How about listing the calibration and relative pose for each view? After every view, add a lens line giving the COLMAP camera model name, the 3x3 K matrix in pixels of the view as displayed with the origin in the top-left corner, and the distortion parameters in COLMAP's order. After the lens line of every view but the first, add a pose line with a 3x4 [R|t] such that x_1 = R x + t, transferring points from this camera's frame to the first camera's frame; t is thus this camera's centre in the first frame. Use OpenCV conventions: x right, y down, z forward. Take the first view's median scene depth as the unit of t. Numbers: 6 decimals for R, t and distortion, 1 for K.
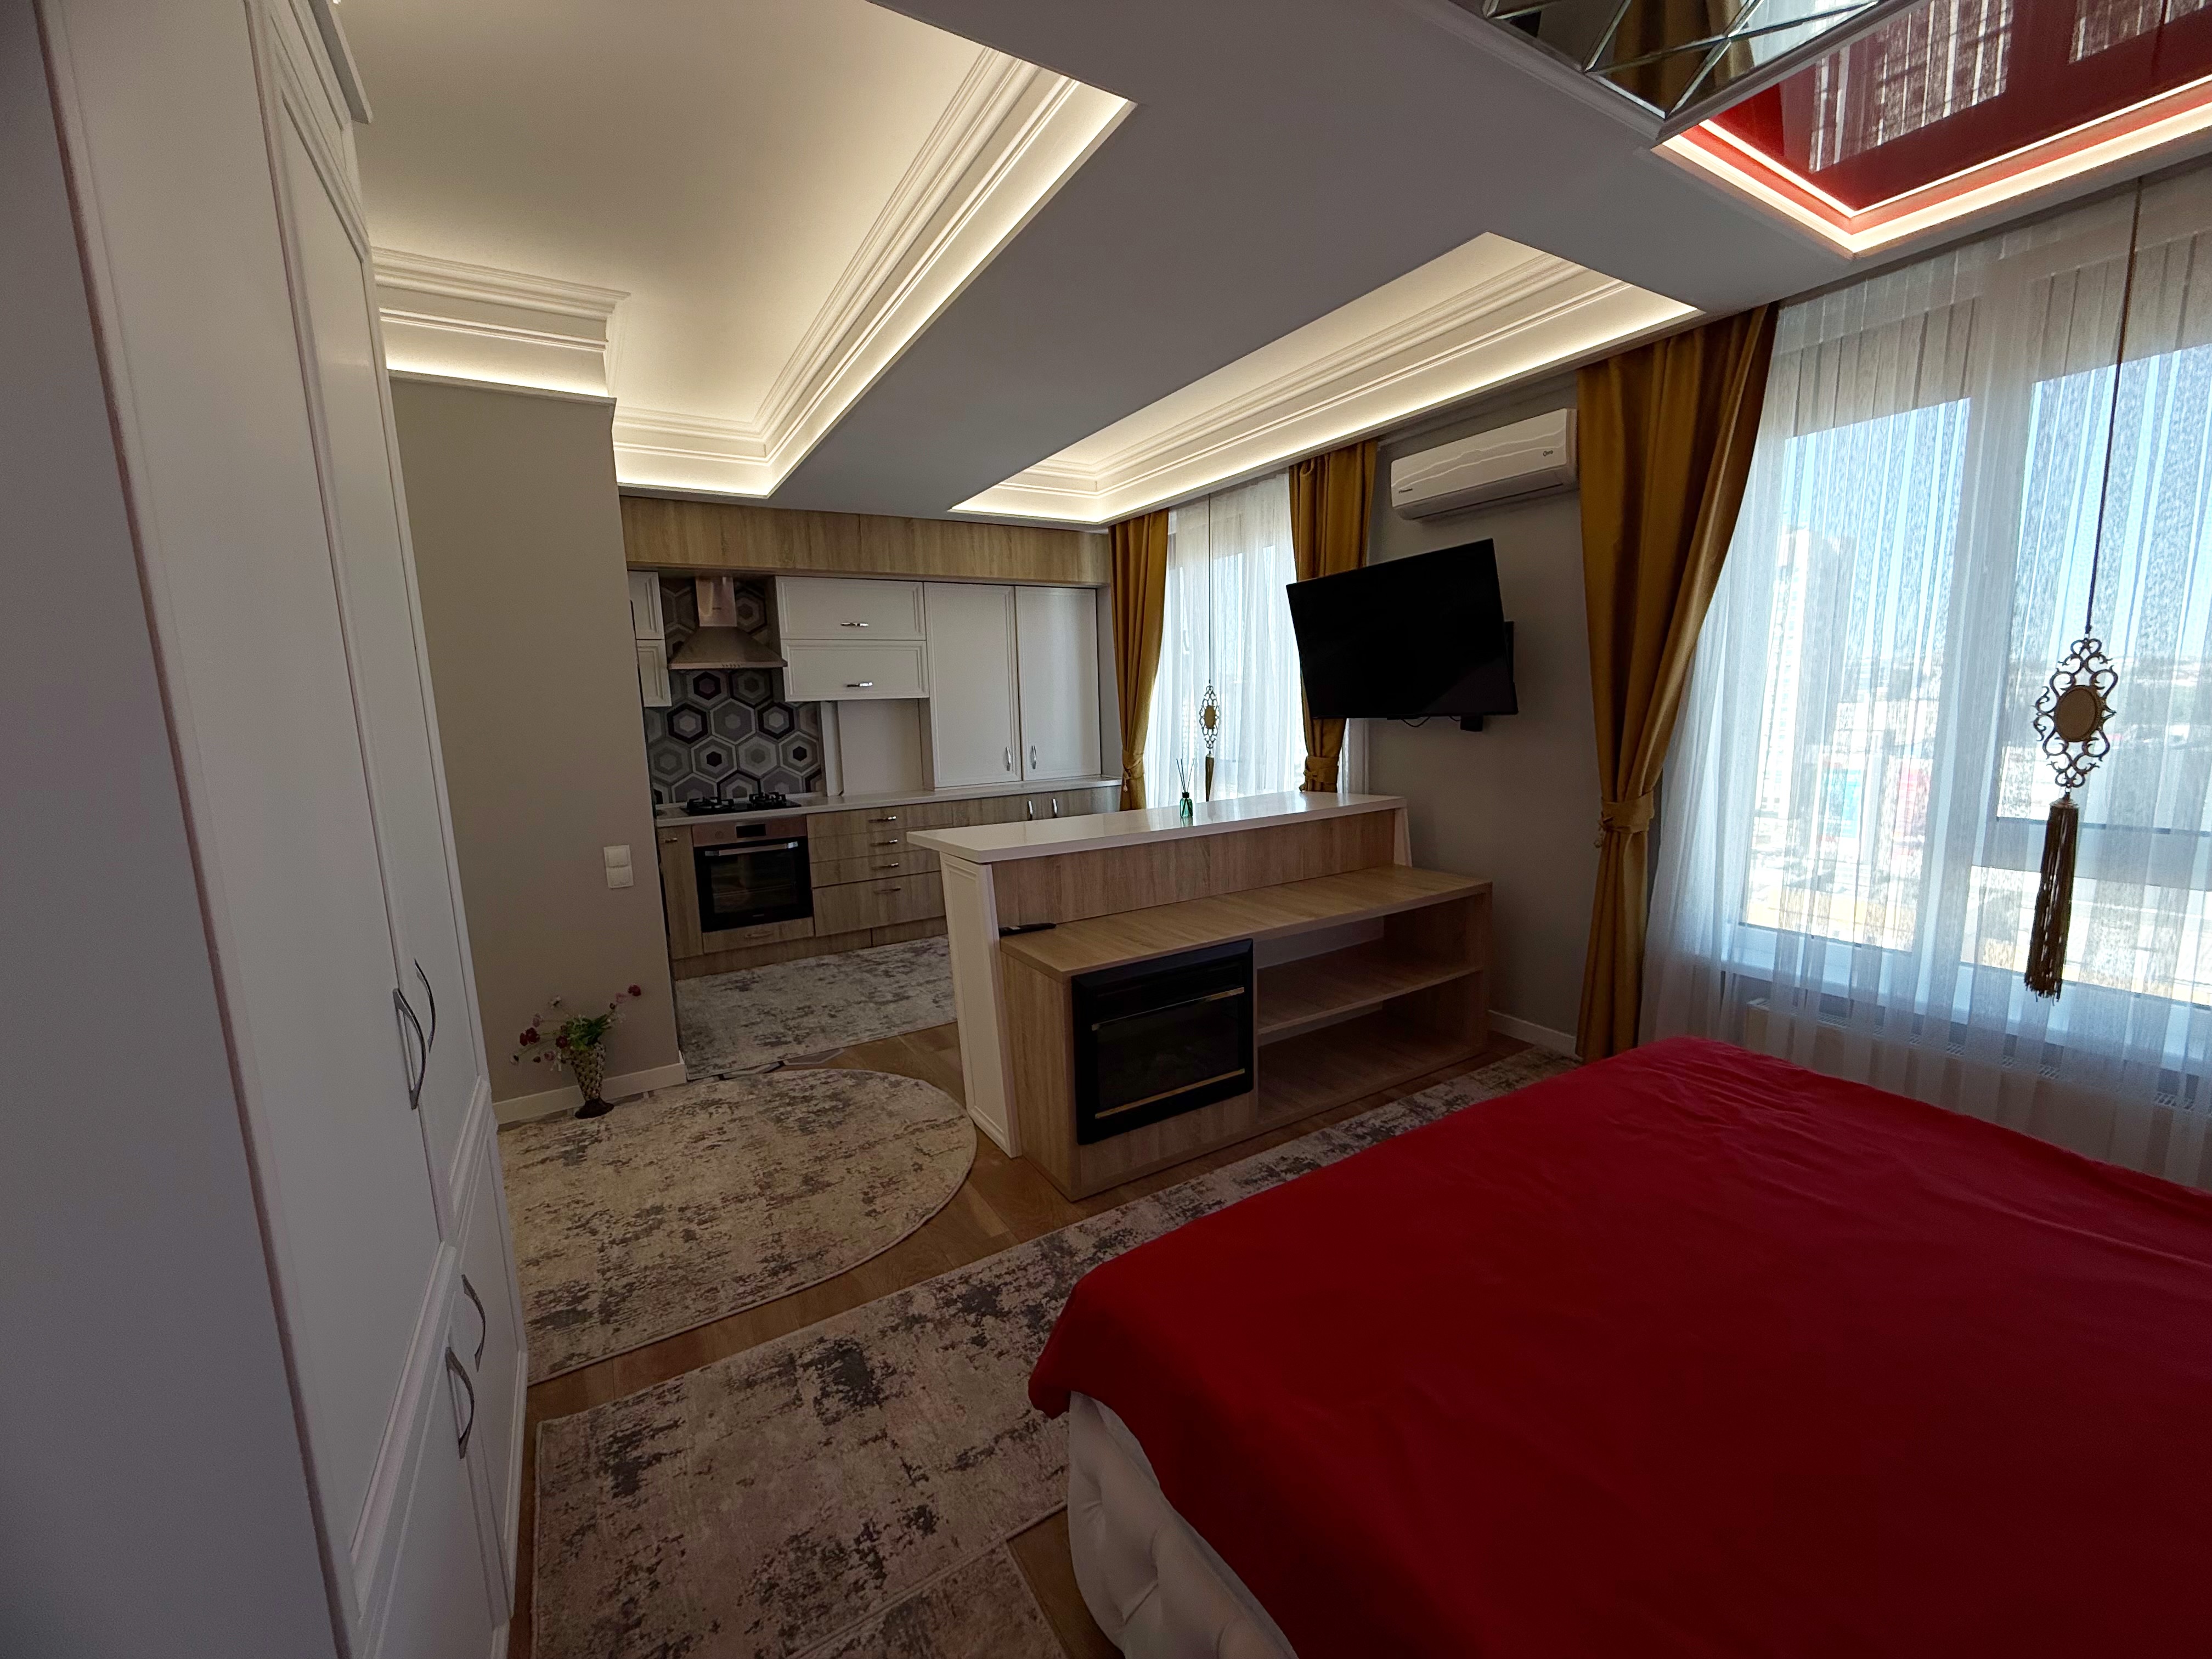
lens RADIAL K [[879.3, 0, 1097.8], [0, 879.3, 827.7], [0, 0, 1]] dist [-0.000338, 0.000508]
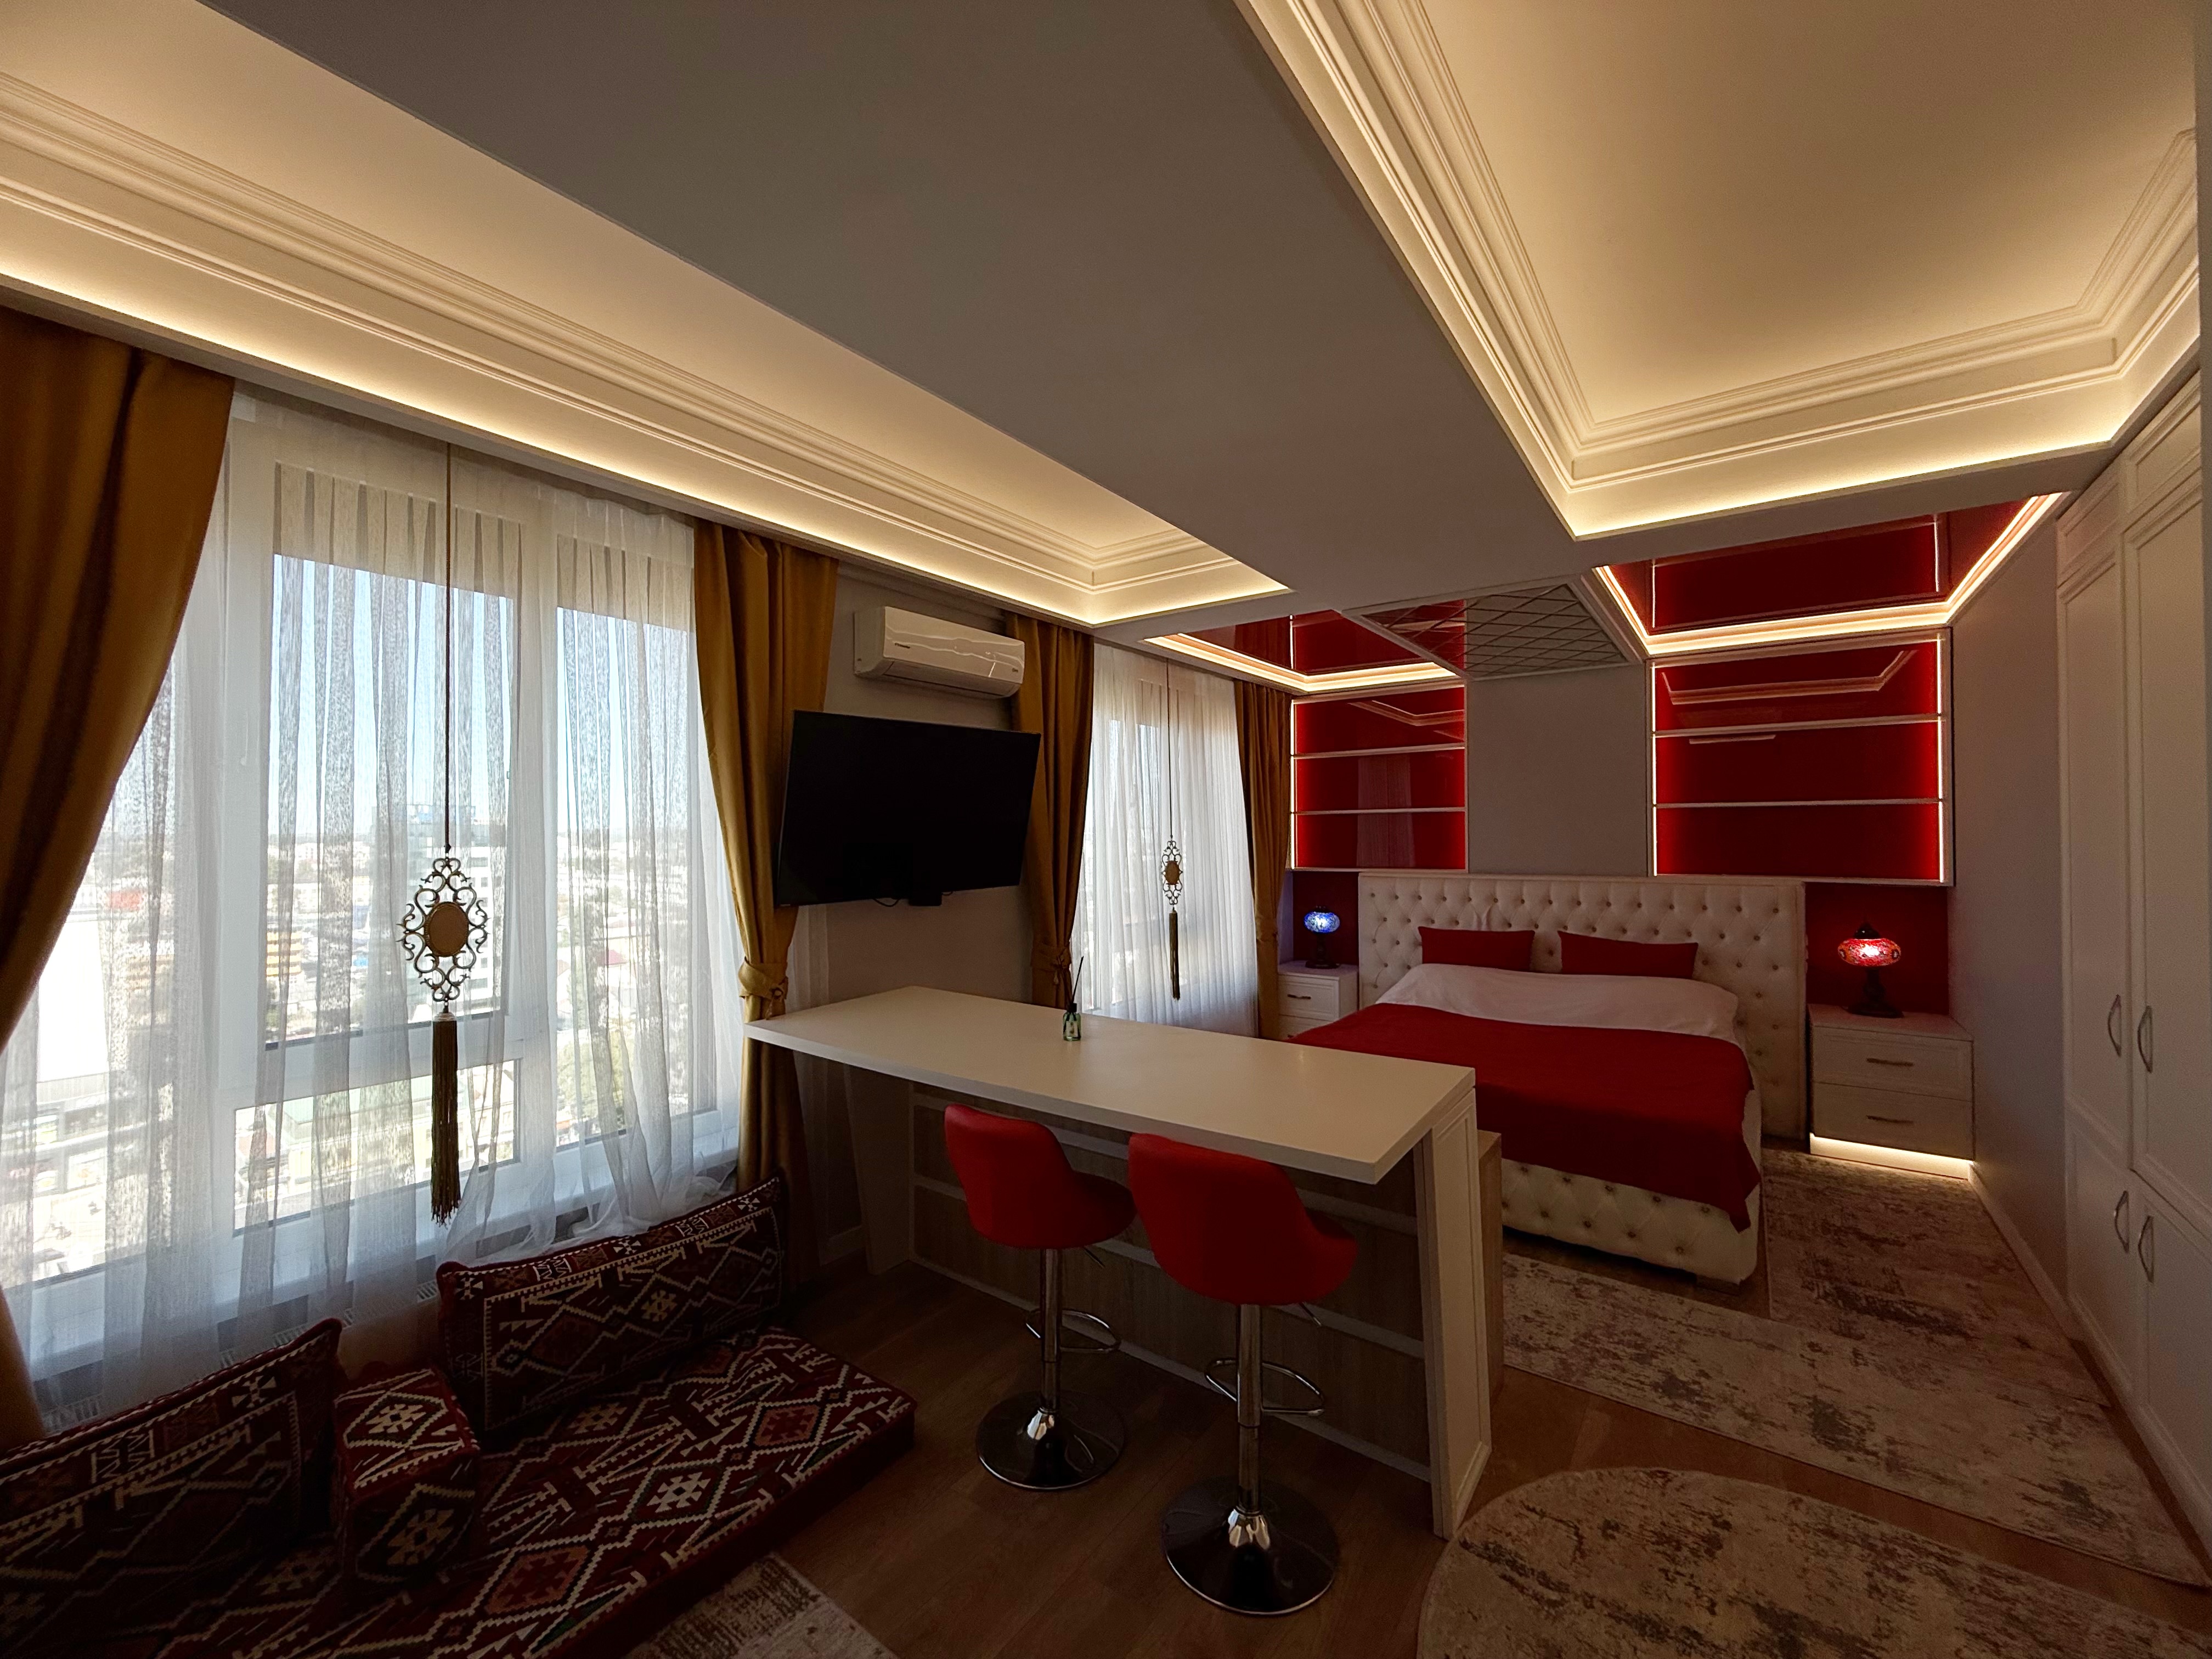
lens RADIAL K [[879.3, 0, 1097.8], [0, 879.3, 827.7], [0, 0, 1]] dist [-0.000338, 0.000508]
pose [[-0.376599, 0.042624, 0.925395, -0.413322], [0.152783, 0.988119, 0.016663, -0.137285], [-0.913690, 0.147660, -0.378637, 0.888289]]
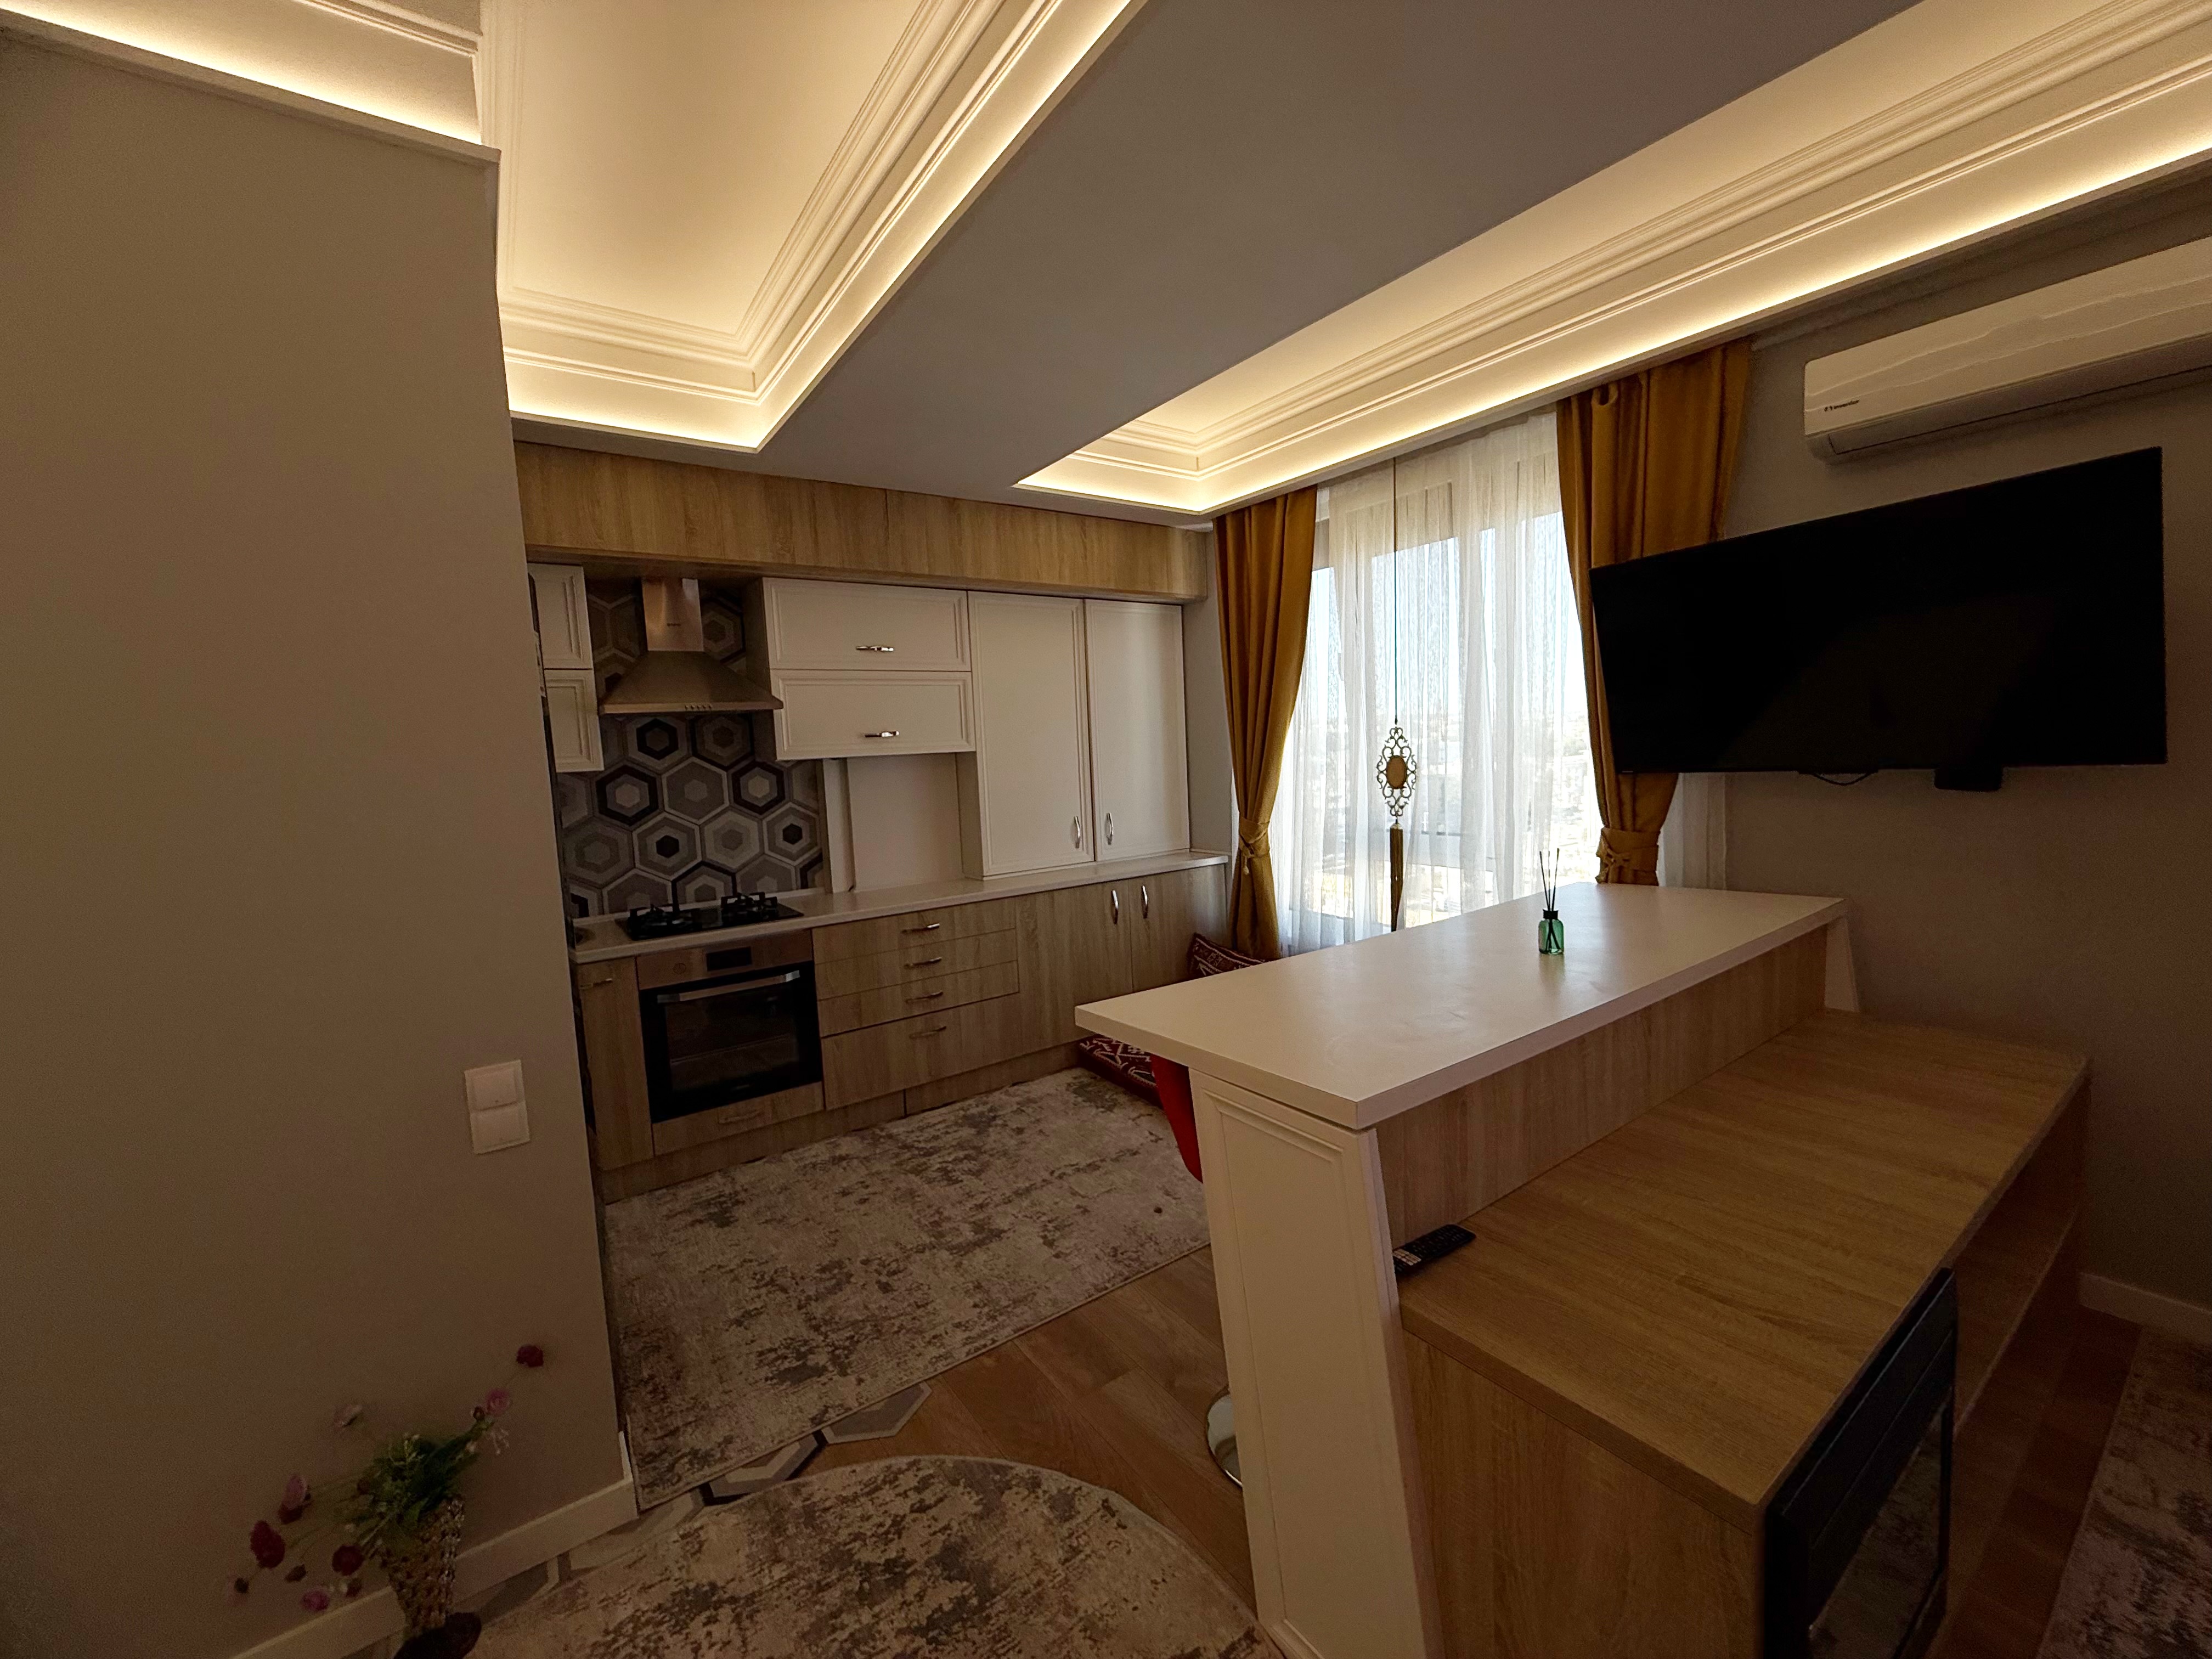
lens RADIAL K [[879.3, 0, 1097.8], [0, 879.3, 827.7], [0, 0, 1]] dist [-0.000338, 0.000508]
pose [[0.997371, -0.022363, 0.068932, -0.165145], [0.026197, 0.998130, -0.055229, -0.050152], [-0.067568, 0.056890, 0.996091, 0.327630]]
